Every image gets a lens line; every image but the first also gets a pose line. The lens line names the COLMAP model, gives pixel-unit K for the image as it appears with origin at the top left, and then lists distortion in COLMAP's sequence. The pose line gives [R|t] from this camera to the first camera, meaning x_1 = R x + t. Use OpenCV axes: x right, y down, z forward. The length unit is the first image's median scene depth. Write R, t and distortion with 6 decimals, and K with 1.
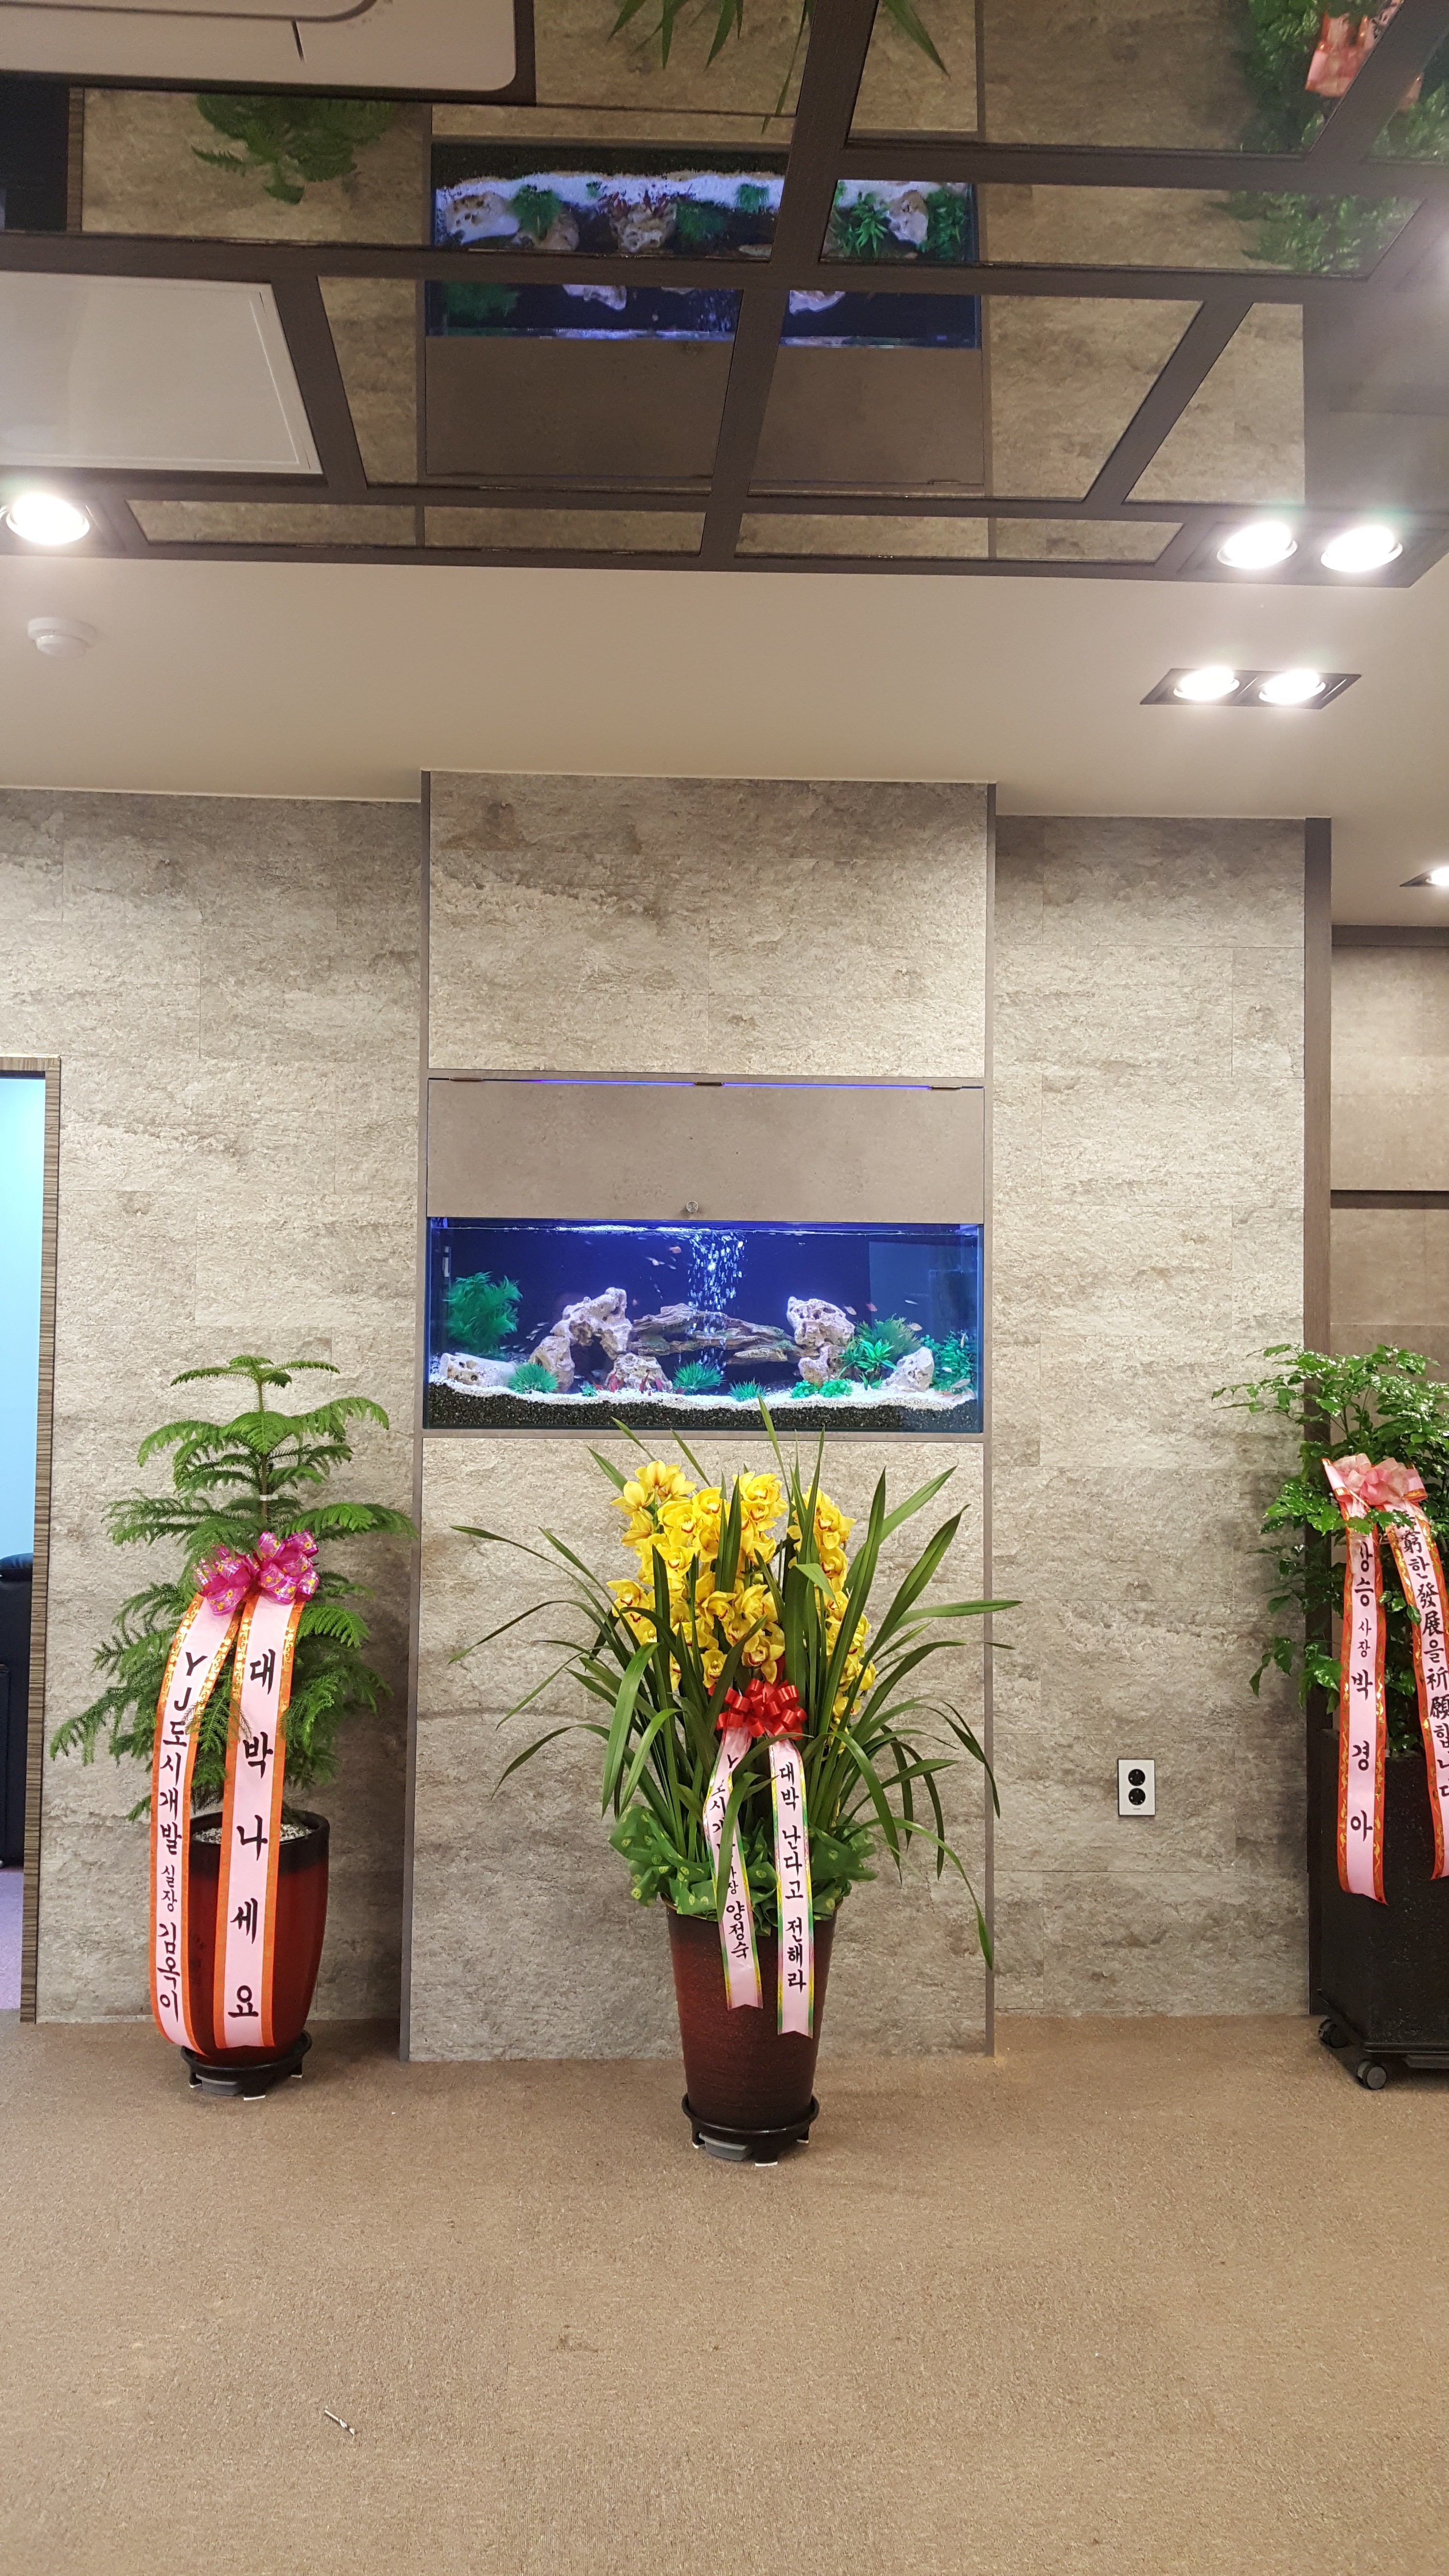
lens RADIAL K [[1895.8, 0, 670.3], [0, 1895.8, 1265.3], [0, 0, 1]] dist [0.154487, -0.303051]
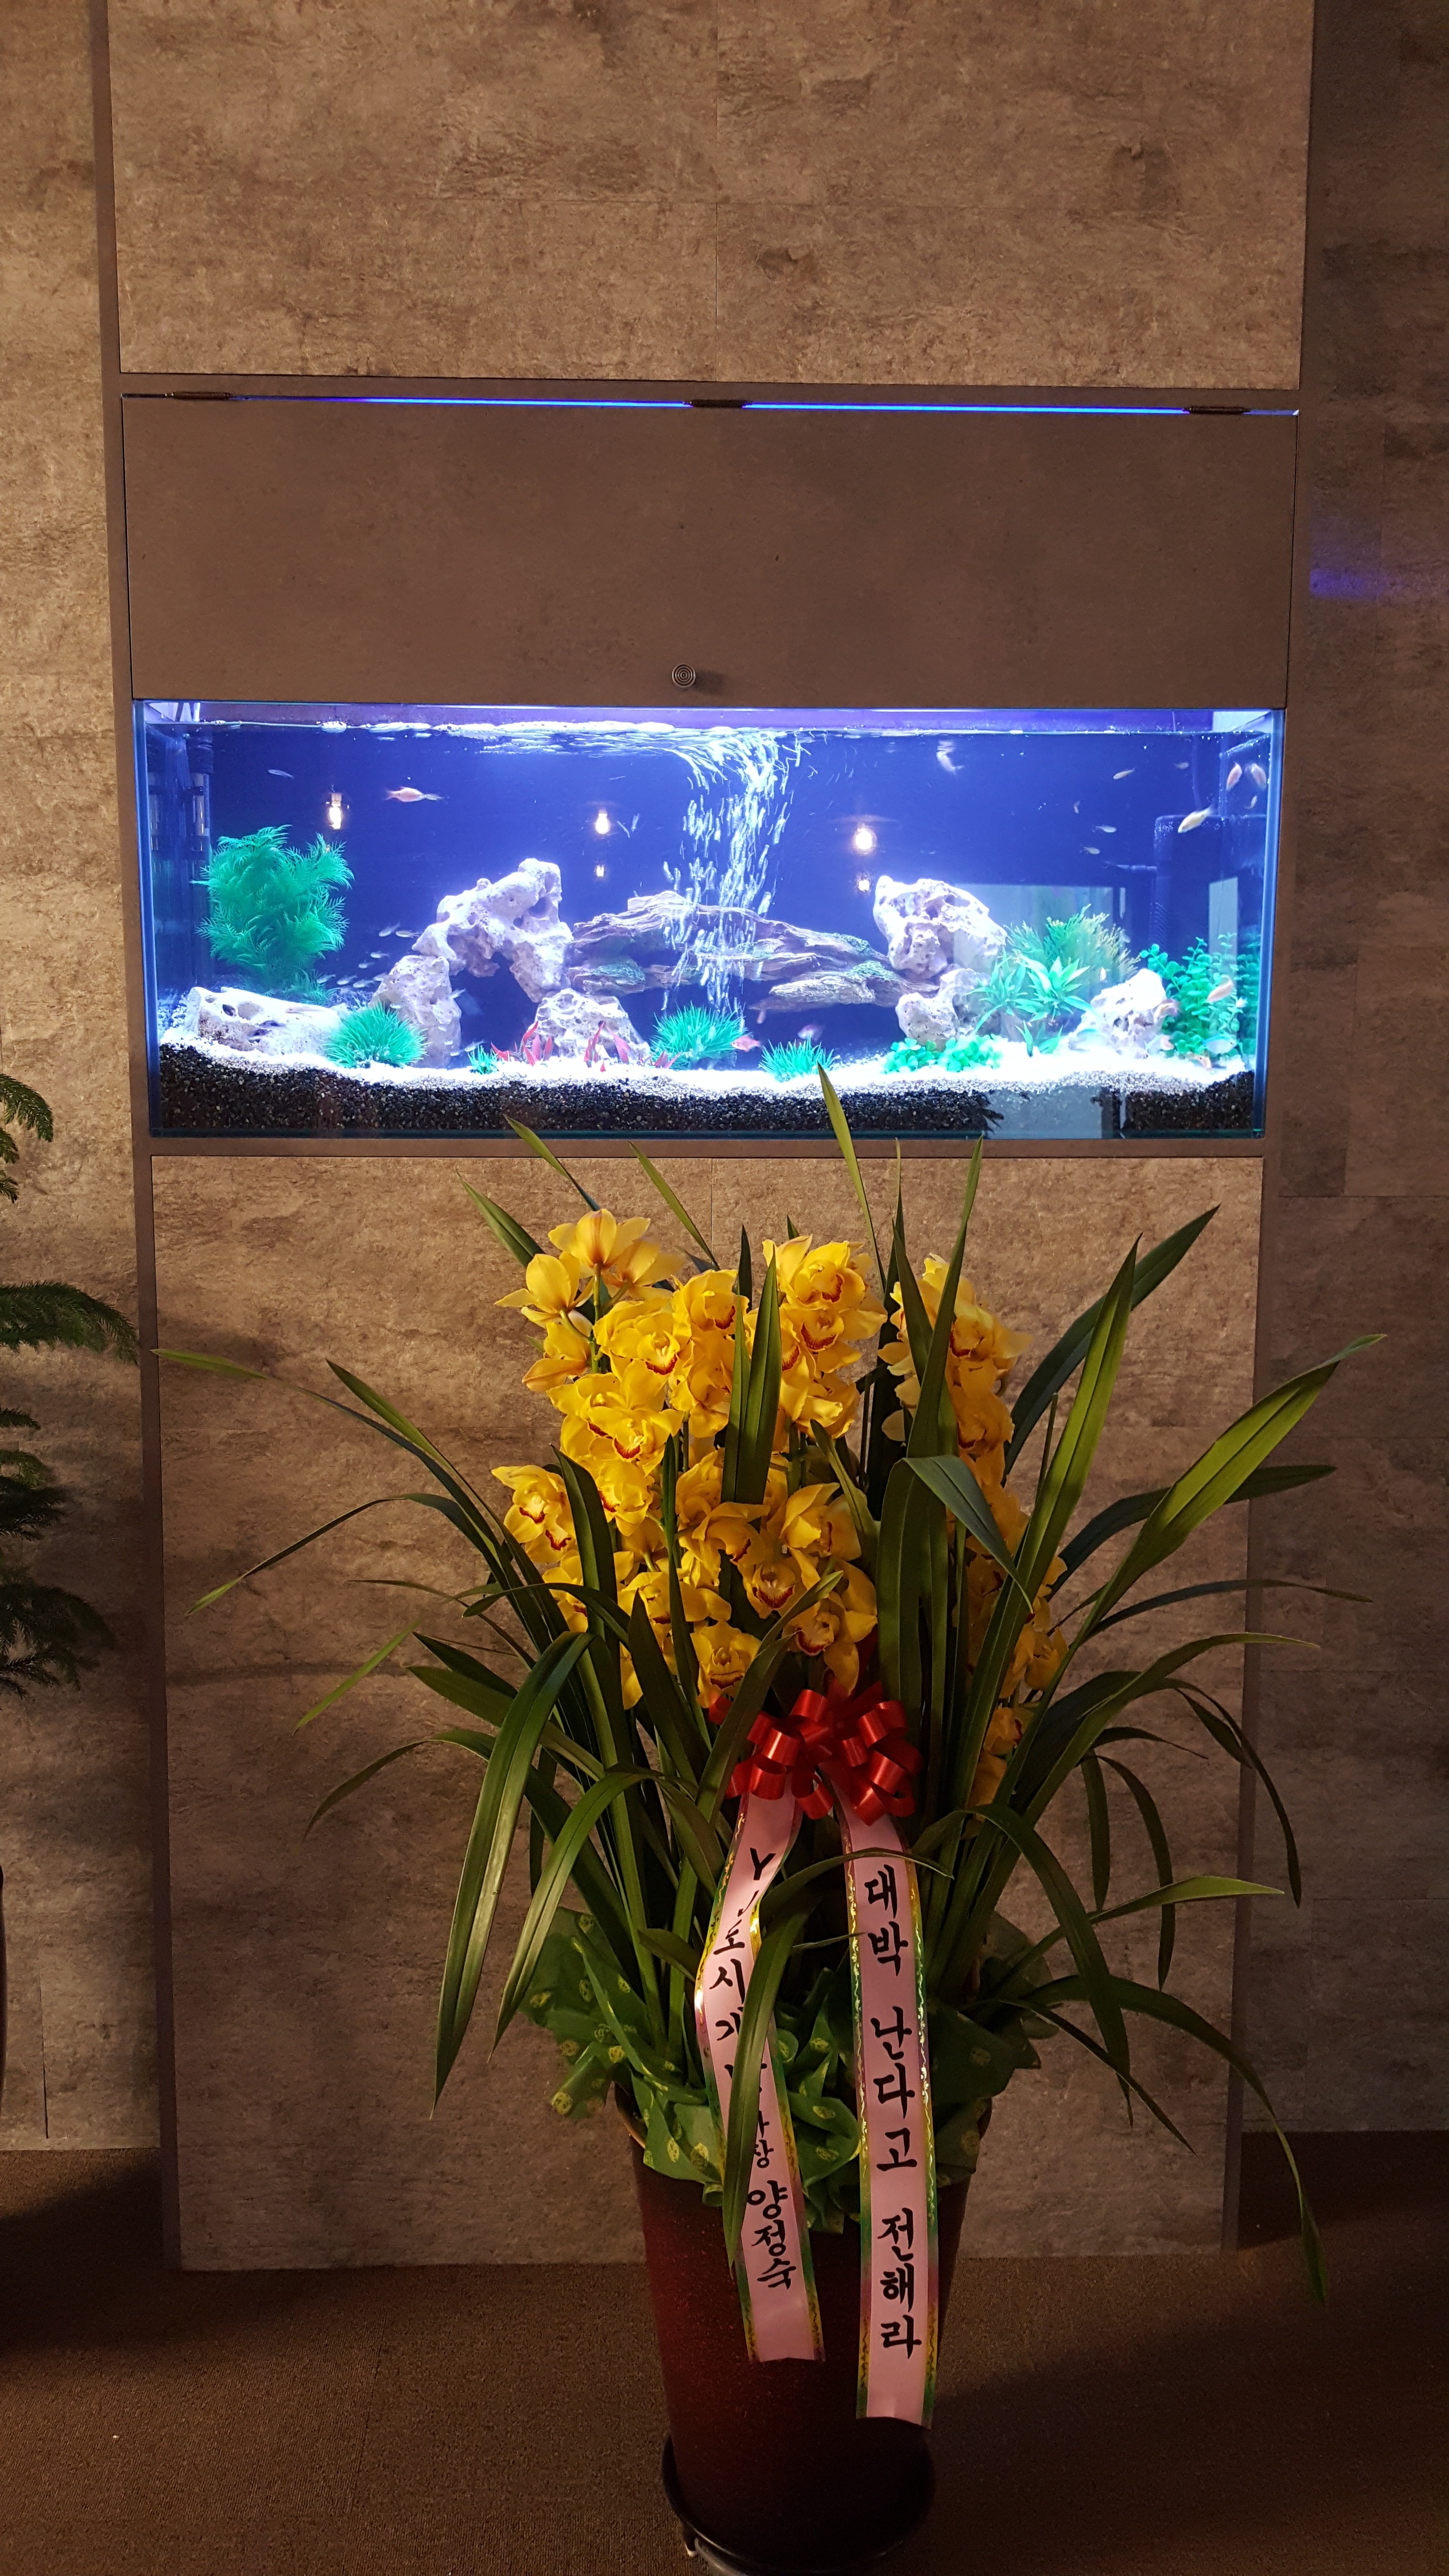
lens RADIAL K [[1895.8, 0, 670.3], [0, 1895.8, 1265.3], [0, 0, 1]] dist [0.154487, -0.303051]
pose [[0.999687, -0.004054, -0.024678, 0.019297], [0.008073, 0.986263, 0.164986, 0.036005], [0.023670, -0.165133, 0.985987, 0.487566]]
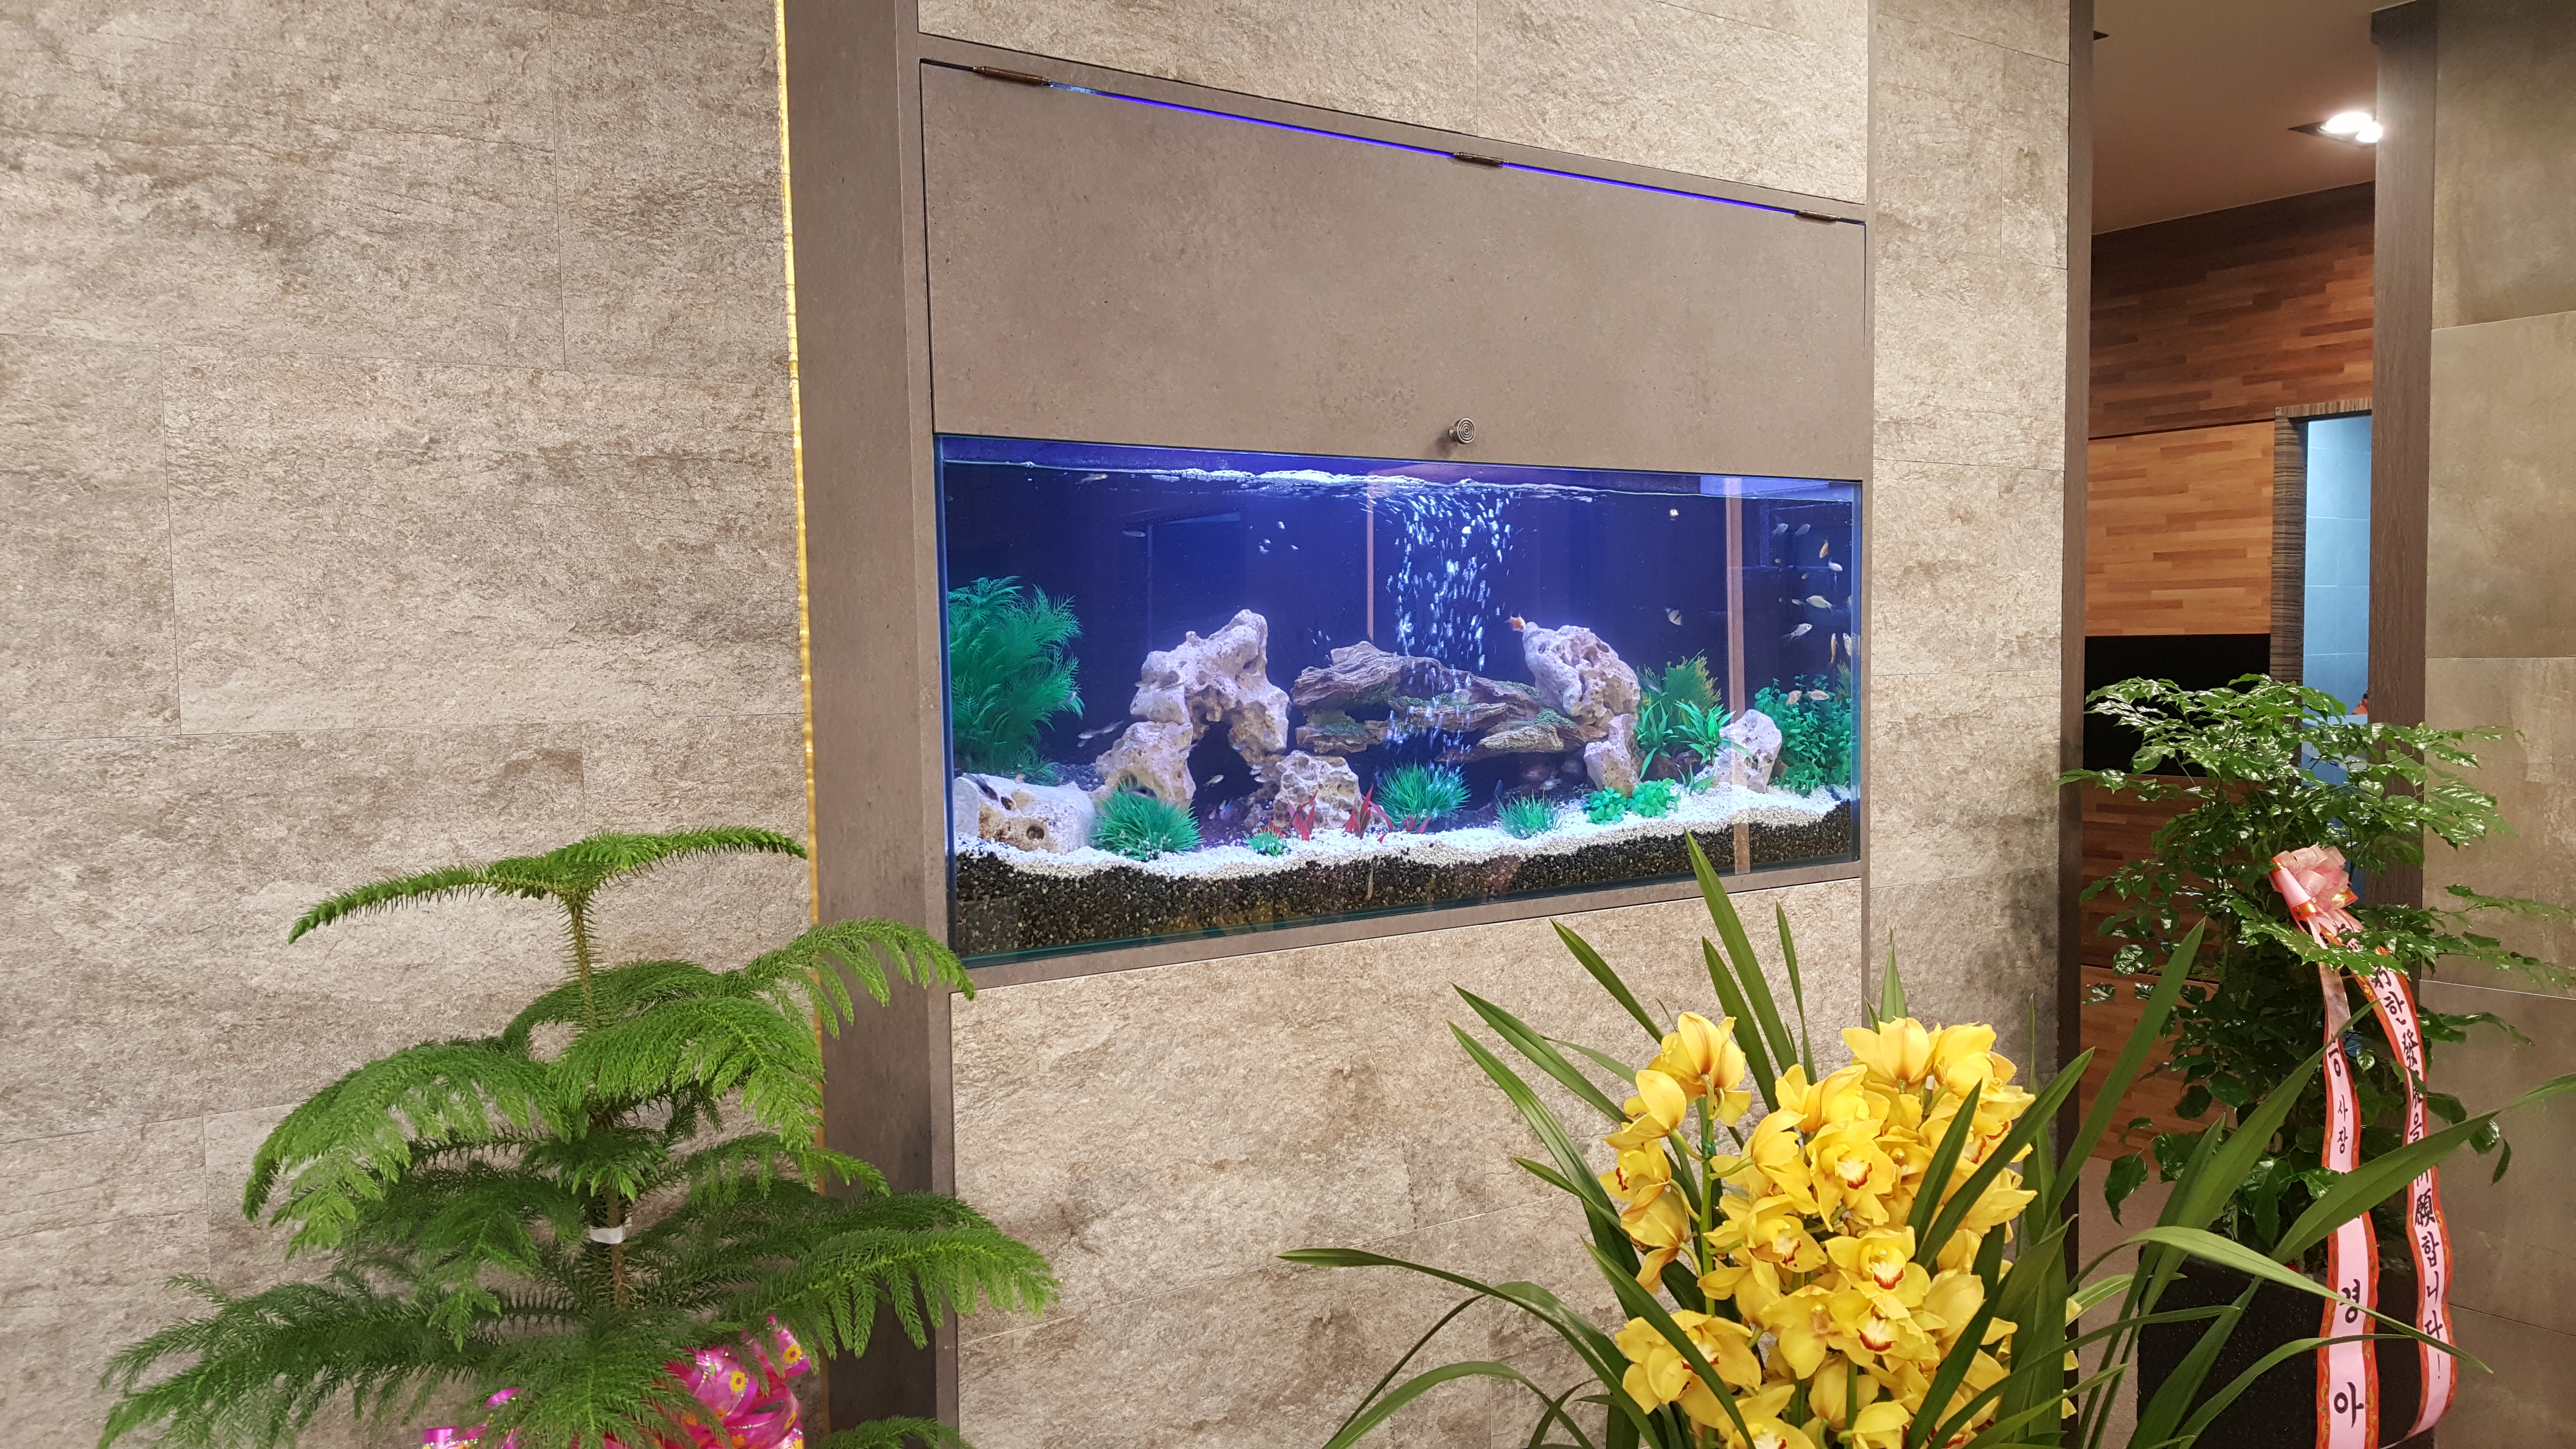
lens RADIAL K [[1916.6, 0, 1293.1], [0, 1916.6, 774.0], [0, 0, 1]] dist [0.129723, -0.204272]
pose [[0.847446, -0.060129, 0.527465, -0.273134], [0.008329, 0.994949, 0.100037, 0.005081], [-0.530816, -0.080383, 0.843666, 0.611572]]
